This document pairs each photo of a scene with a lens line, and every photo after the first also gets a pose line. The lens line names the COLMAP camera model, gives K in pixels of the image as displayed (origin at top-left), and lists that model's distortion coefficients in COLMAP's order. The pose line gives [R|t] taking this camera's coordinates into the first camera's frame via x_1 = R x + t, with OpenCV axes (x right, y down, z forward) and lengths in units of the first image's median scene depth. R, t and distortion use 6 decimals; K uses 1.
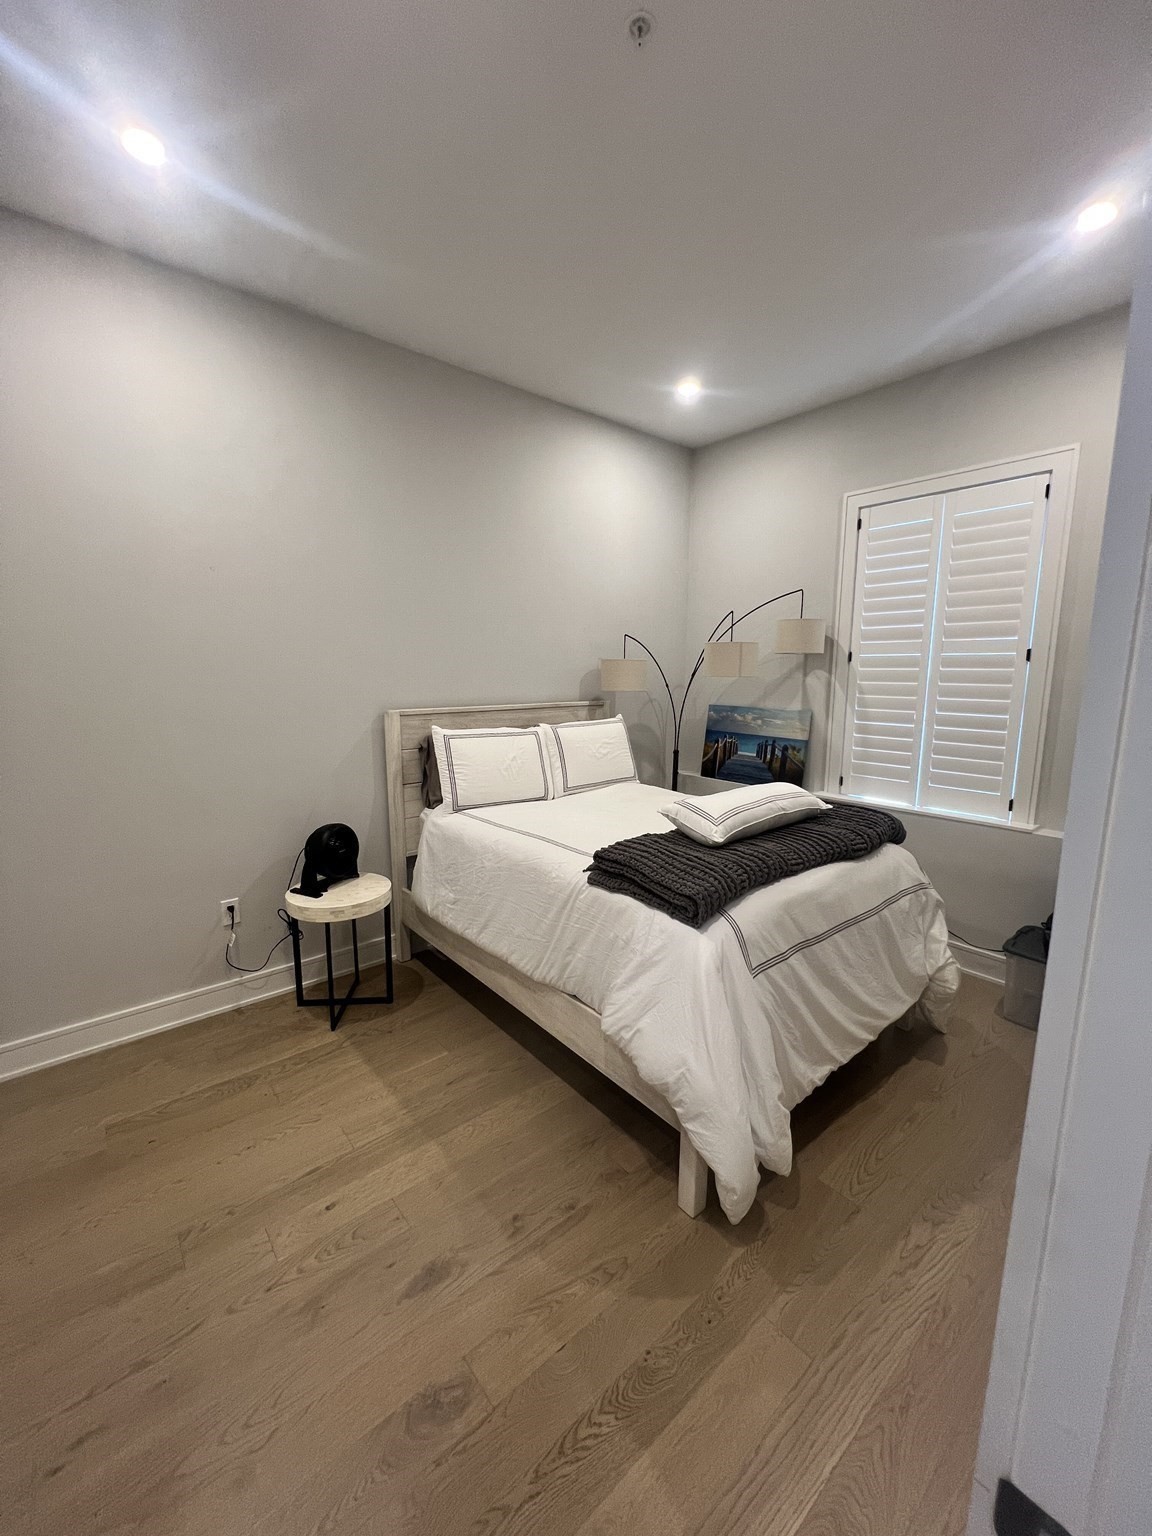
lens RADIAL K [[613.2, 0, 576.0], [0, 613.2, 768.0], [0, 0, 1]] dist [-0.002192, -0.000028]
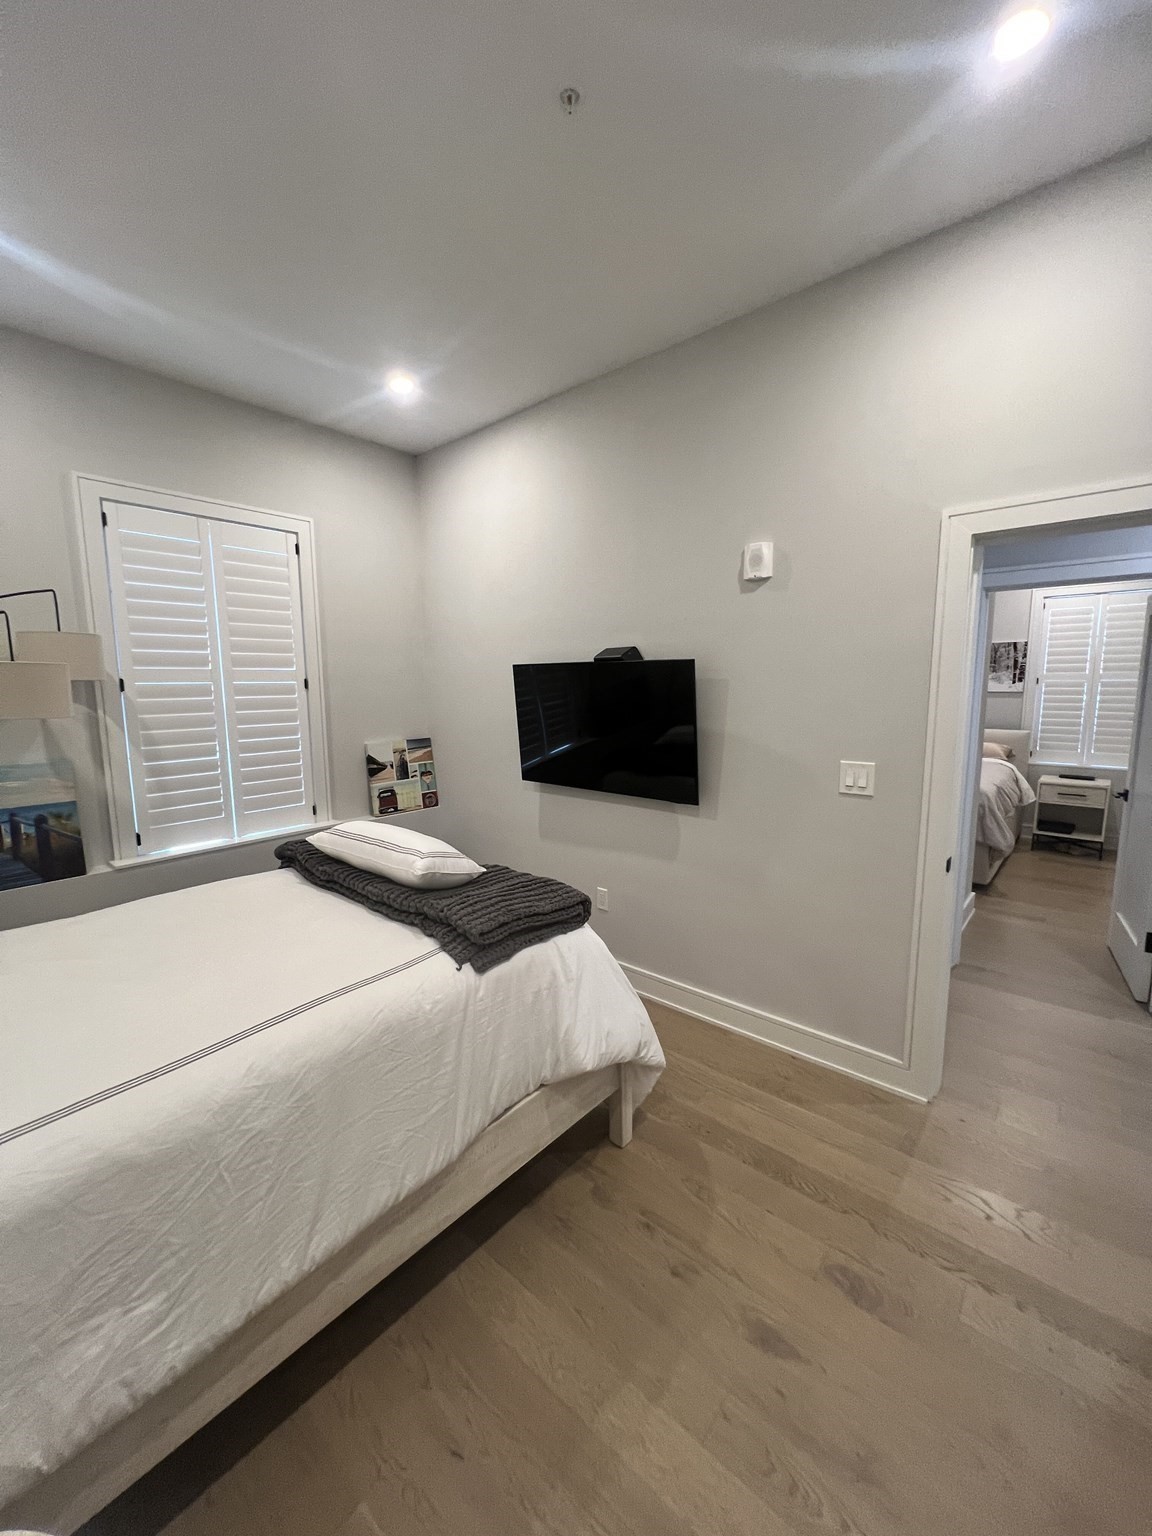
lens RADIAL K [[621.1, 0, 571.9], [0, 621.1, 769.1], [0, 0, 1]] dist [-0.001828, -0.000086]
pose [[-0.163214, -0.137796, 0.976920, -0.719095], [0.167315, 0.971989, 0.165053, -0.176513], [-0.972300, 0.190392, -0.135587, 0.897121]]
